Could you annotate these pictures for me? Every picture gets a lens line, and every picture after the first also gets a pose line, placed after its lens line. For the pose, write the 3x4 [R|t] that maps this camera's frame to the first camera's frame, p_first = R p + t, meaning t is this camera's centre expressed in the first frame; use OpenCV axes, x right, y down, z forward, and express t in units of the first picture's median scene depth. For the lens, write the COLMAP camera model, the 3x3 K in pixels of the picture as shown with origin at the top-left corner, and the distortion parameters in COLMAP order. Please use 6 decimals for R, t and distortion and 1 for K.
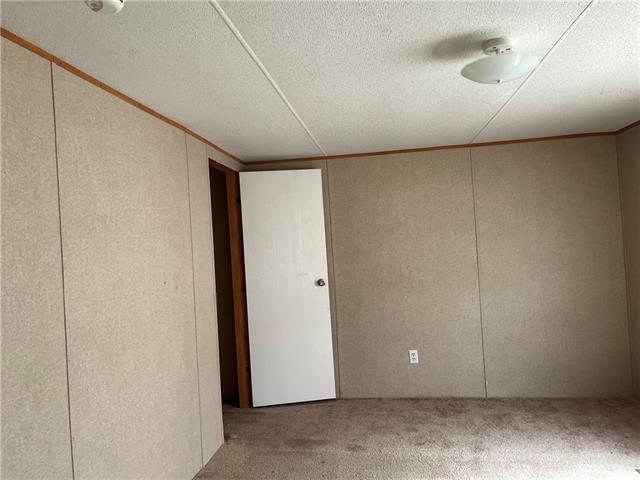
lens RADIAL K [[476.3, 0, 317.6], [0, 476.3, 236.8], [0, 0, 1]] dist [0.022491, -0.023402]
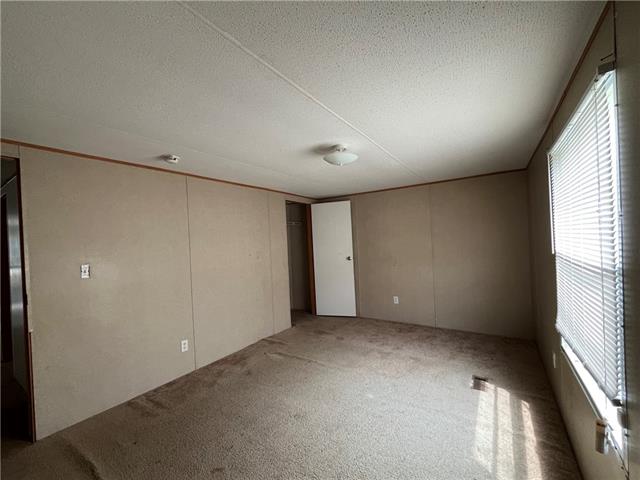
lens RADIAL K [[260.3, 0, 321.0], [0, 260.3, 243.7], [0, 0, 1]] dist [-0.002734, 0.000526]
pose [[0.912733, 0.021921, -0.407968, 0.389949], [-0.002513, 0.998842, 0.048048, -0.018423], [0.408549, -0.042830, 0.911731, -0.039620]]
